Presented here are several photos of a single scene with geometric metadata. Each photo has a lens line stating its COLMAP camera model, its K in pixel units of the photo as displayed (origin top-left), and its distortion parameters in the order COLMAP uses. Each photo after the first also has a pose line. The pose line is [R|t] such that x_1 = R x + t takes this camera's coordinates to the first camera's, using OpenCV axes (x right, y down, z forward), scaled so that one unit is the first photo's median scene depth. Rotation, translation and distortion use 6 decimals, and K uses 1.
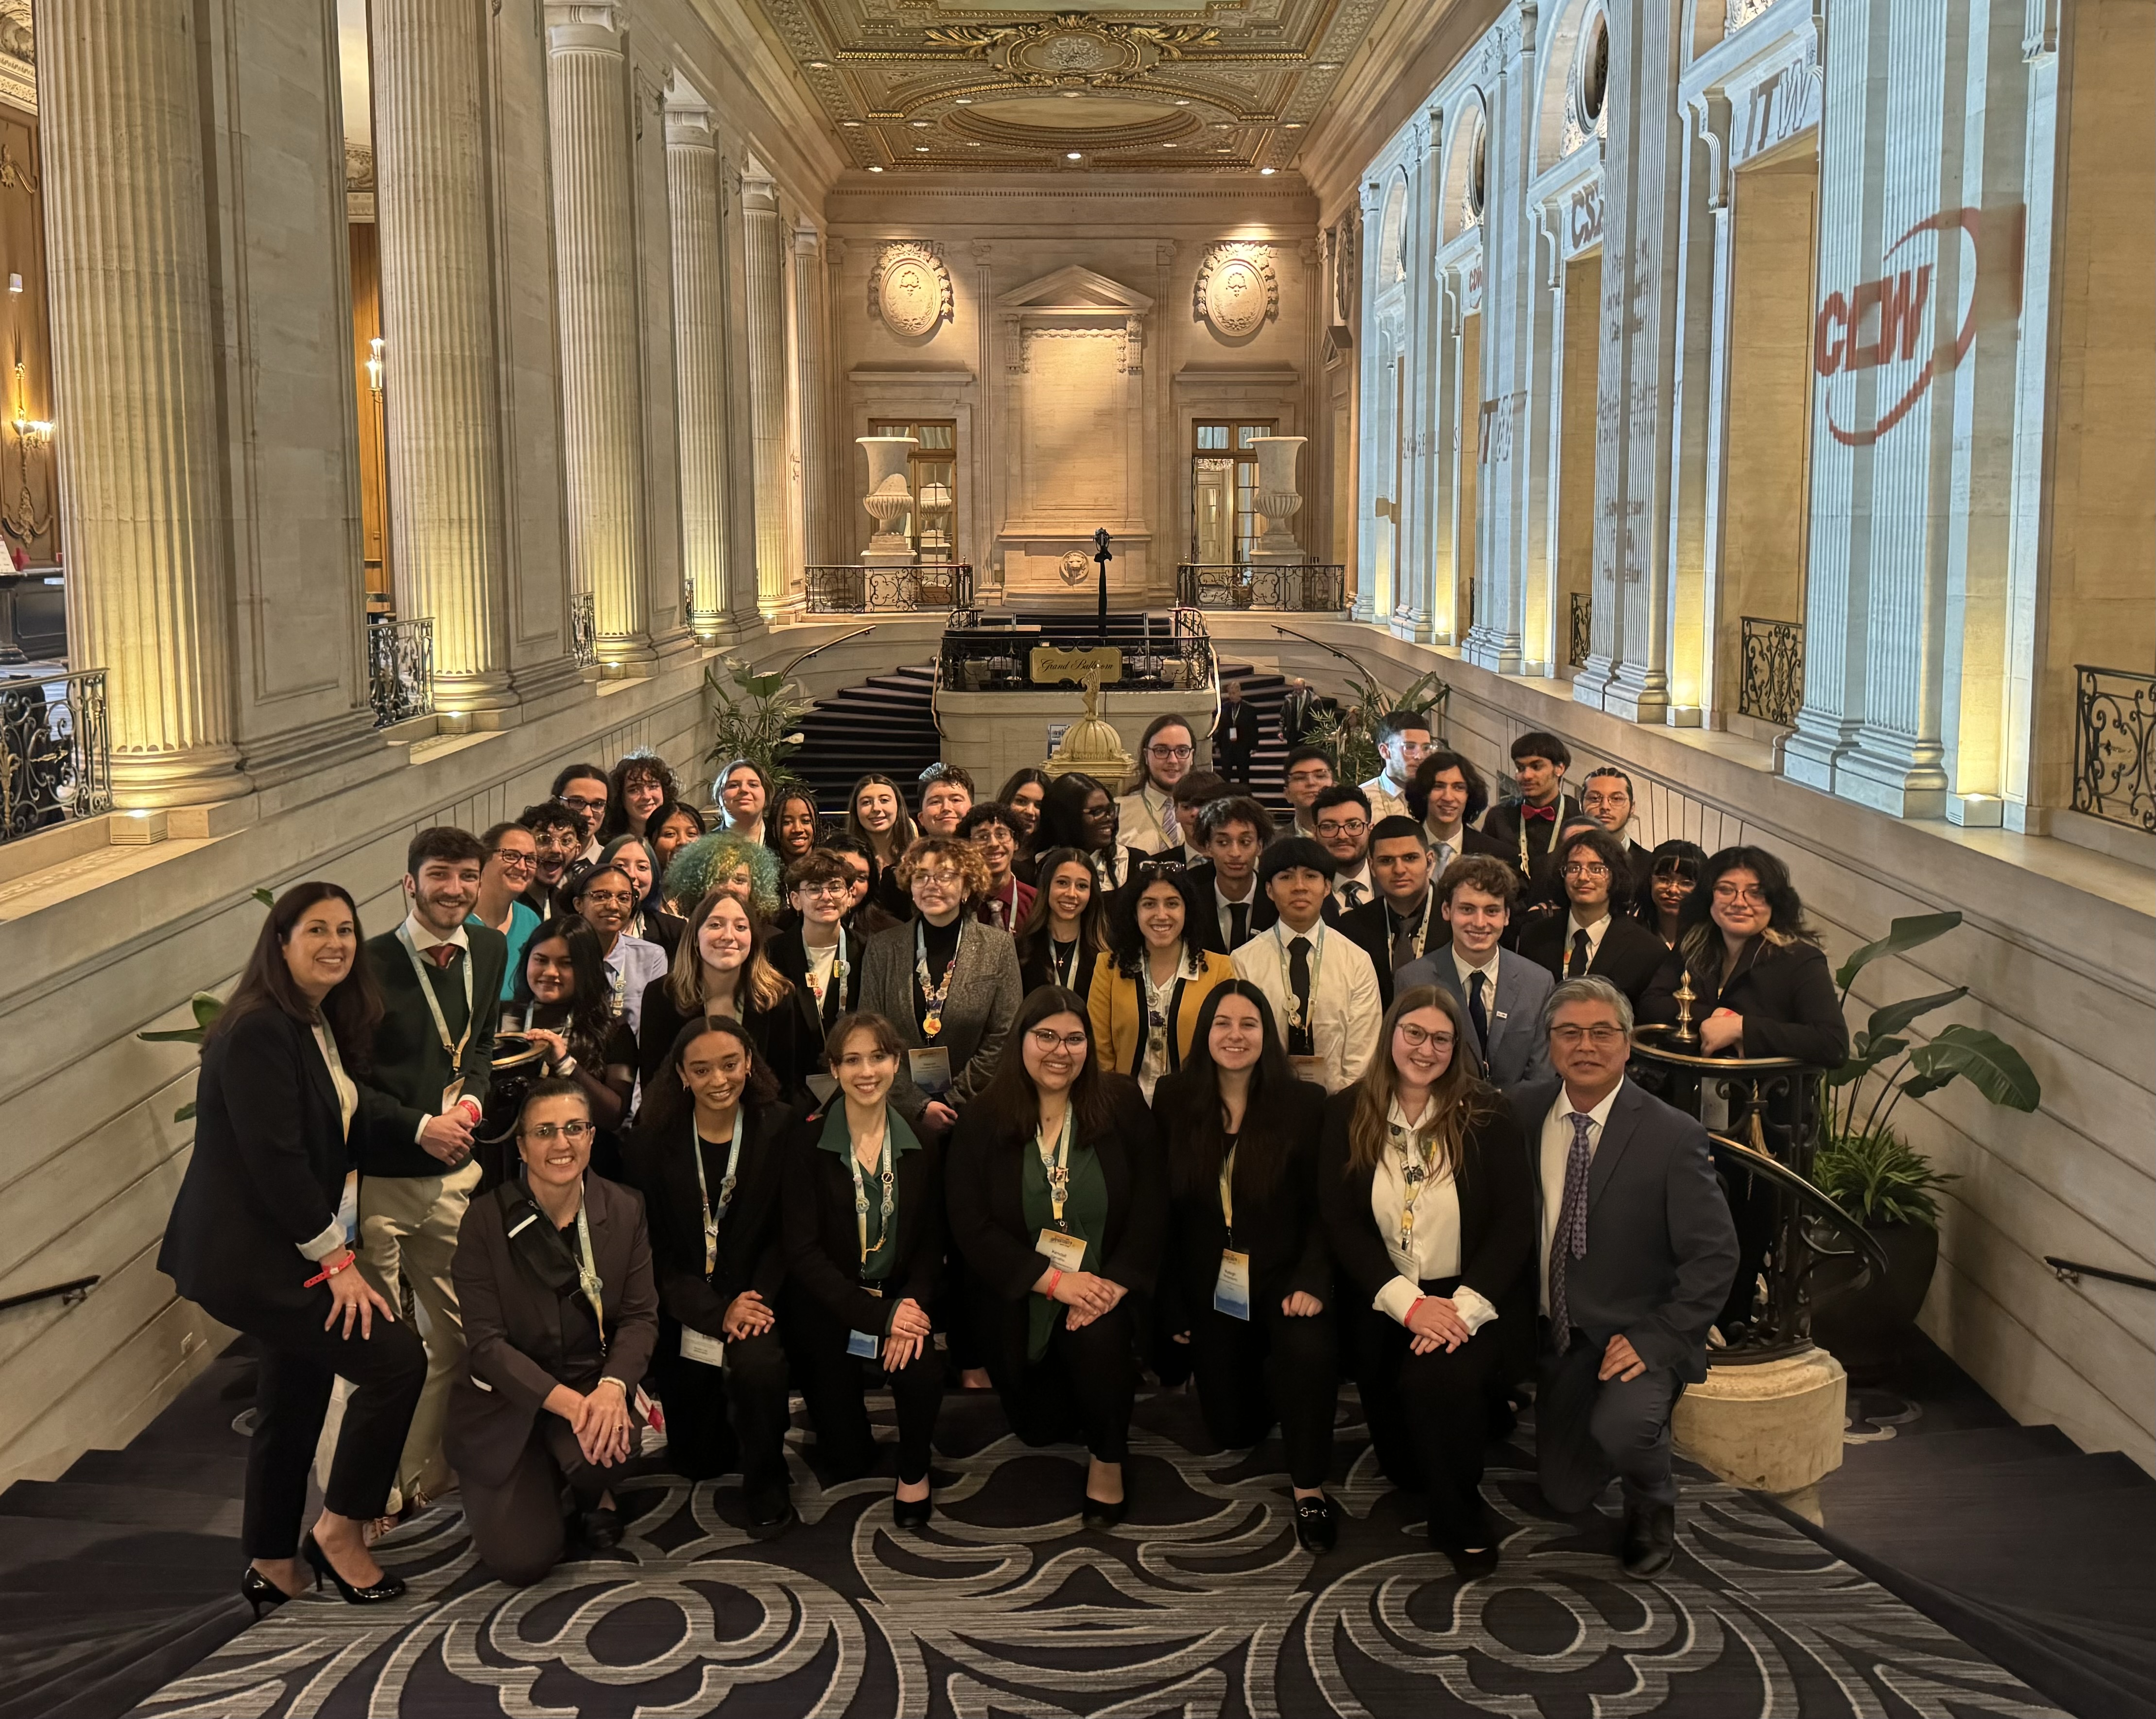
lens RADIAL K [[2756.2, 0, 1078.0], [0, 2756.2, 859.5], [0, 0, 1]] dist [-0.117594, 1.200491]
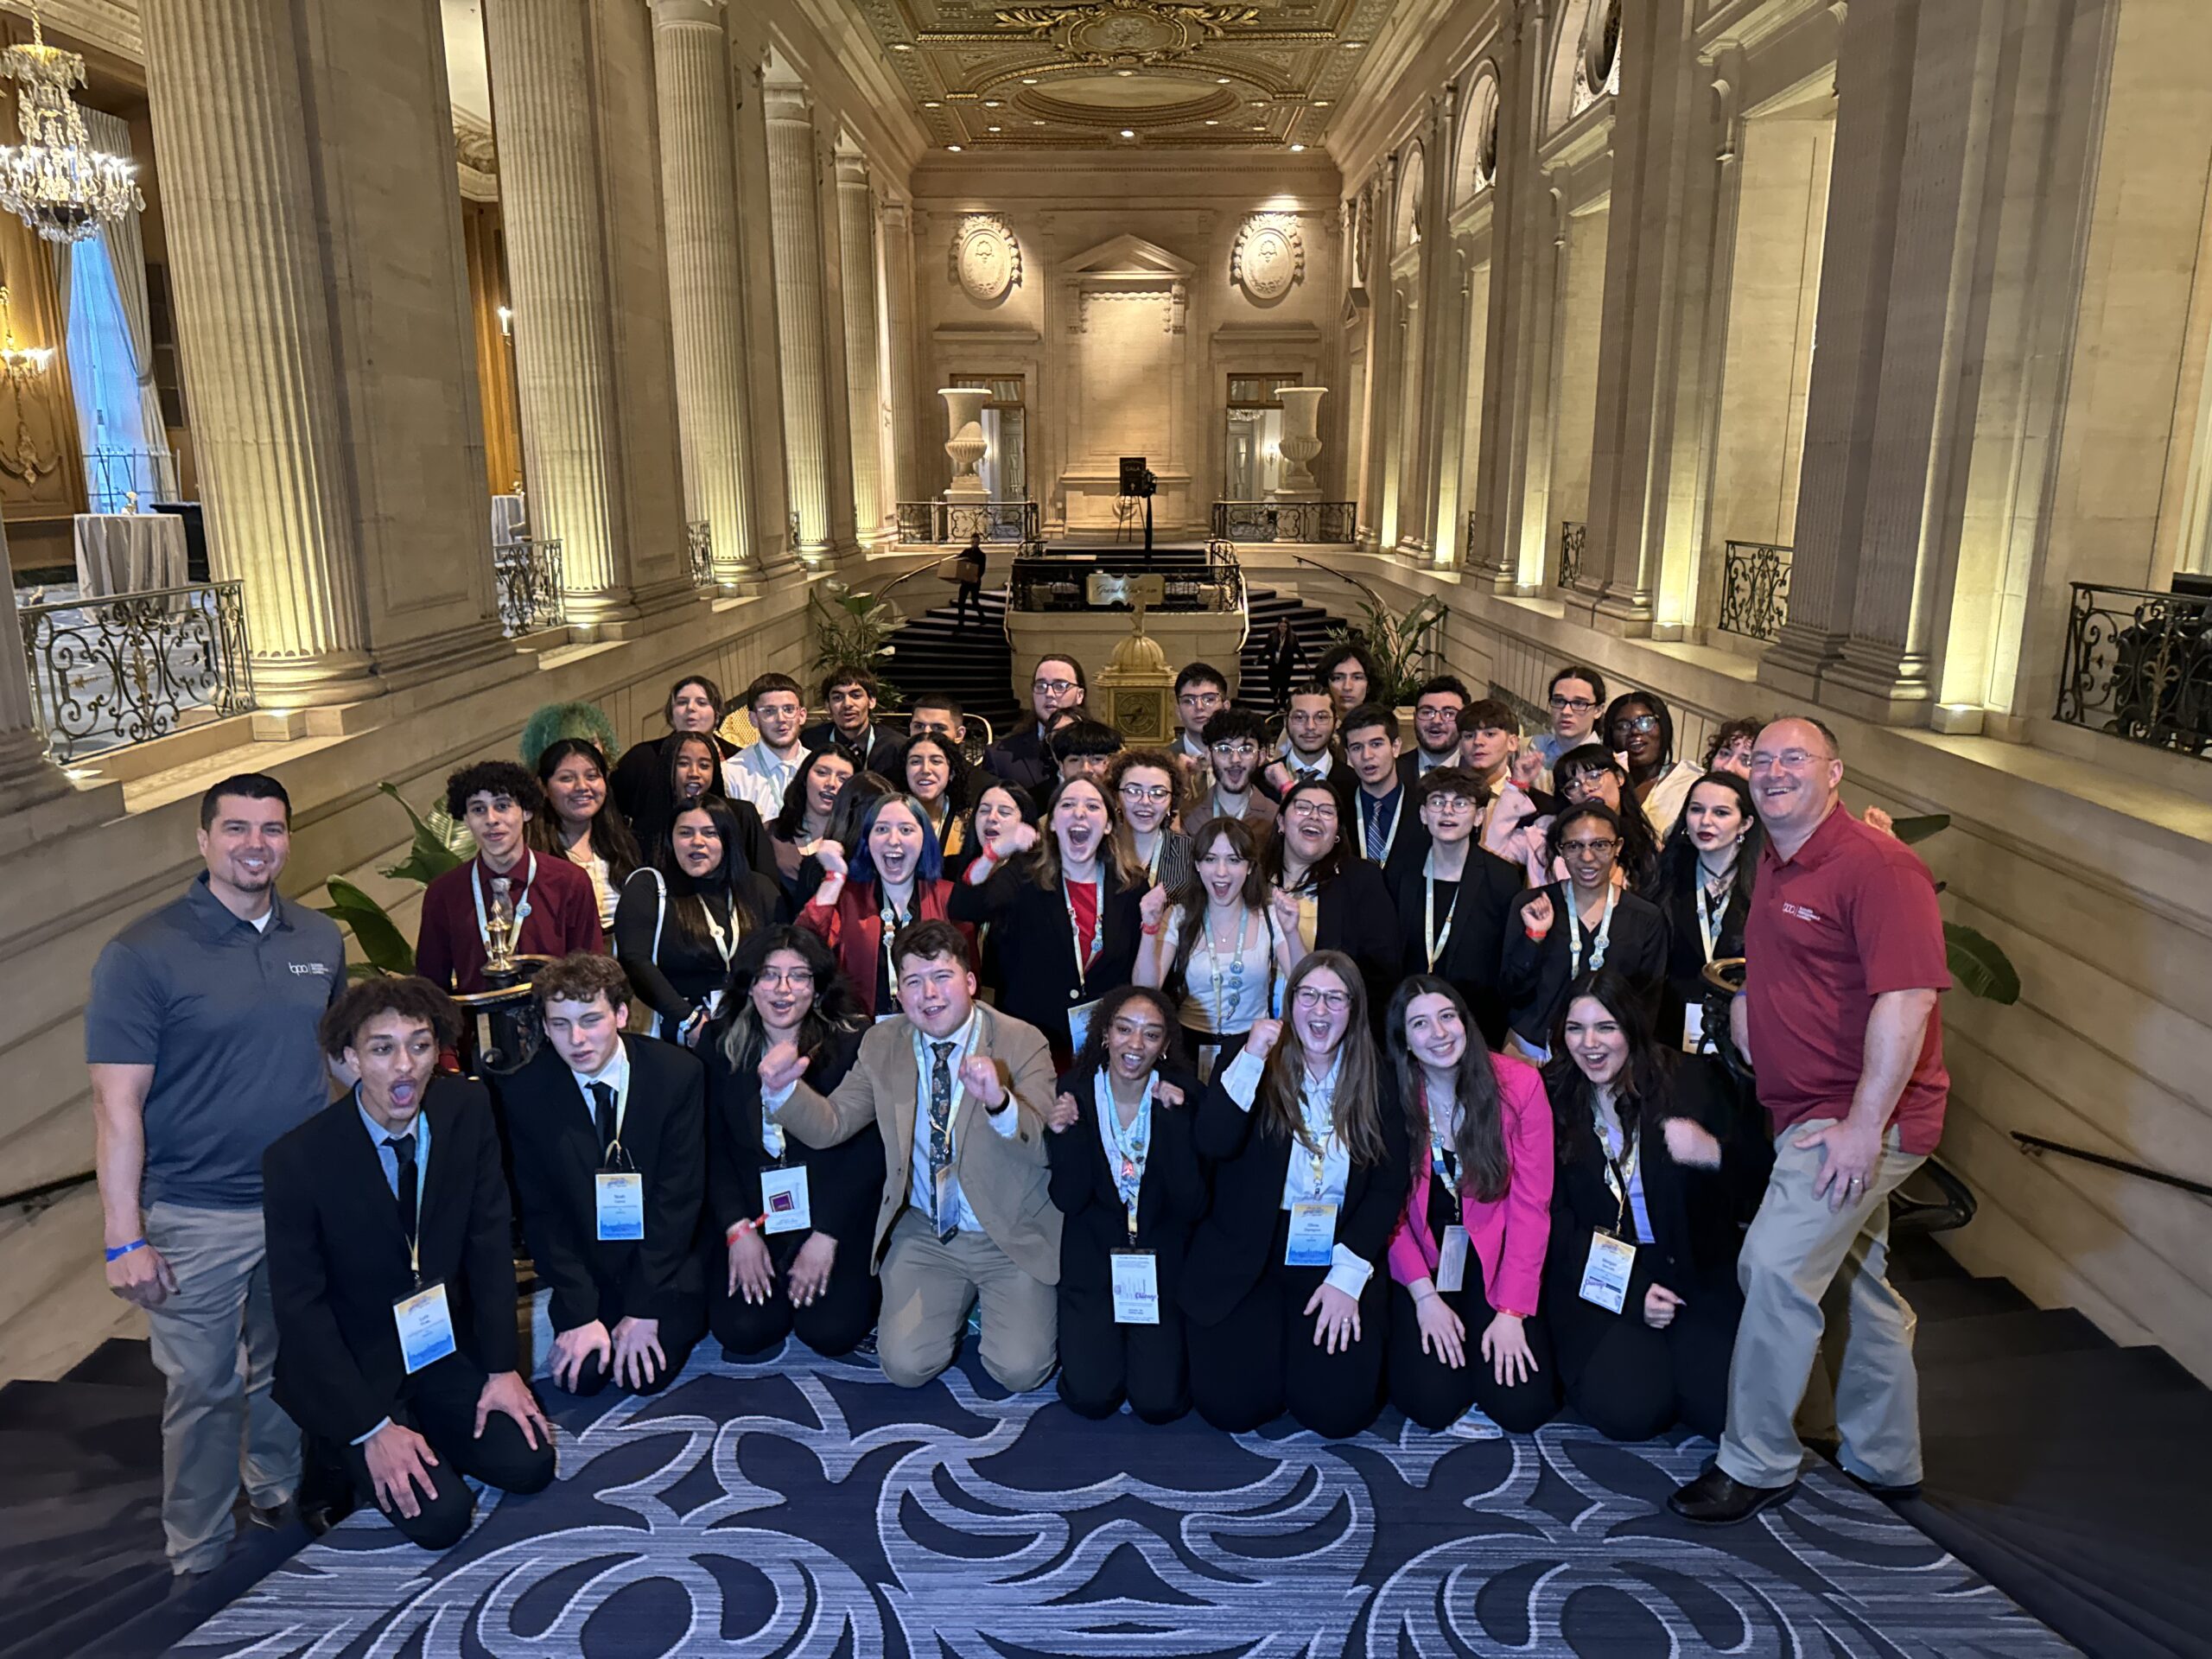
lens RADIAL K [[1530.2, 0, 1107.0], [0, 1530.2, 845.3], [0, 0, 1]] dist [0.124630, -0.136251]
pose [[0.999855, 0.006482, -0.015771, 0.002473], [-0.005173, 0.996646, 0.081676, -0.015842], [0.016247, -0.081582, 0.996534, 0.354453]]
